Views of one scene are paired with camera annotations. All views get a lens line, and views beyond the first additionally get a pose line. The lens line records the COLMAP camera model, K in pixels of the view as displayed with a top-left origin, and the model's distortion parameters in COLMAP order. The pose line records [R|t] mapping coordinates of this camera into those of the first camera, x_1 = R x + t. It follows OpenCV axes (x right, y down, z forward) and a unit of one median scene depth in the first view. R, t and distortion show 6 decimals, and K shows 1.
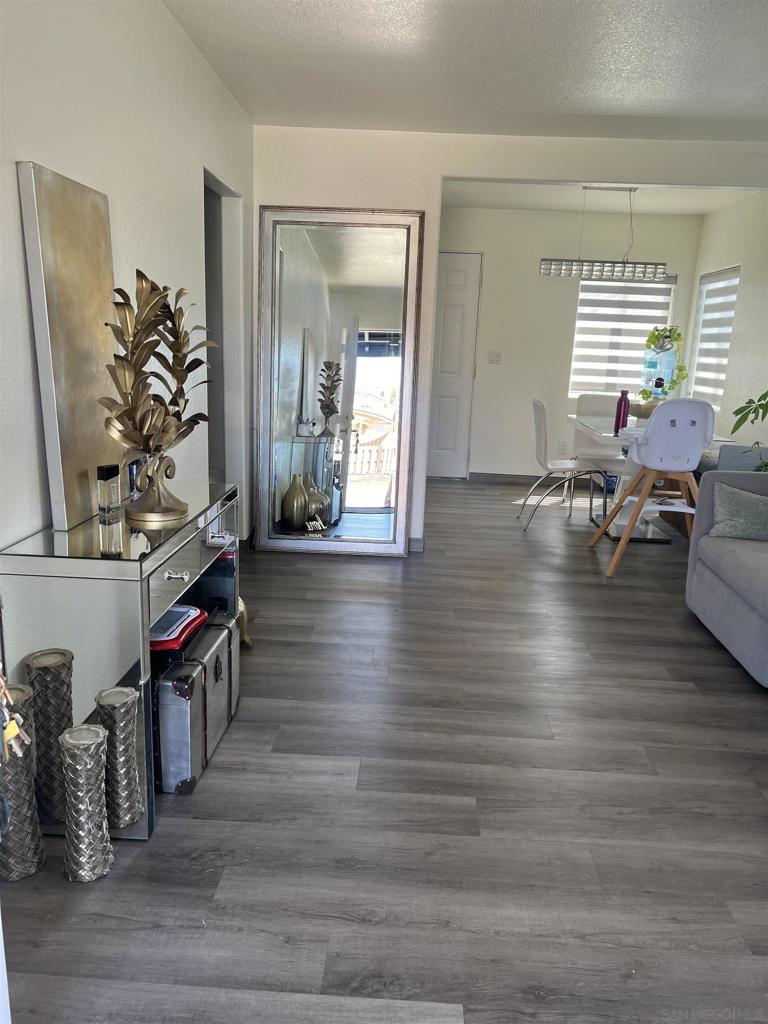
lens RADIAL K [[776.9, 0, 382.1], [0, 776.9, 509.7], [0, 0, 1]] dist [0.045436, -0.053806]
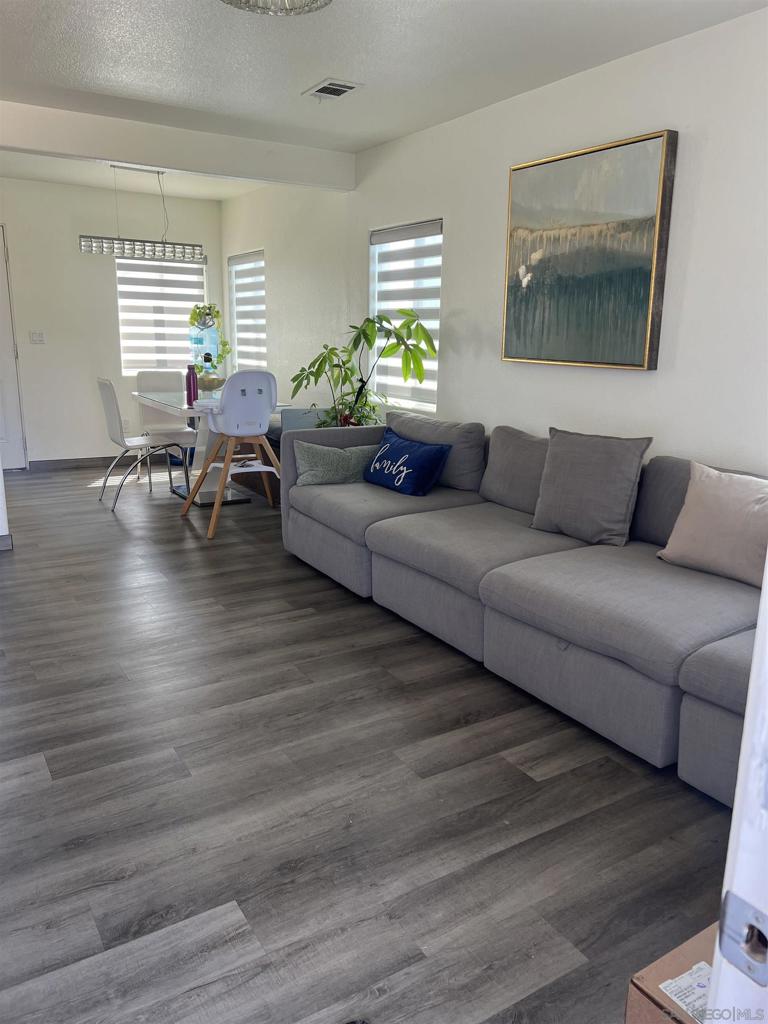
lens RADIAL K [[776.9, 0, 382.3], [0, 776.9, 511.8], [0, 0, 1]] dist [0.045436, -0.053806]
pose [[0.823865, -0.154033, 0.545454, -0.098910], [0.137569, 0.987930, 0.071199, 0.005666], [-0.549837, 0.016379, 0.835111, -0.034364]]
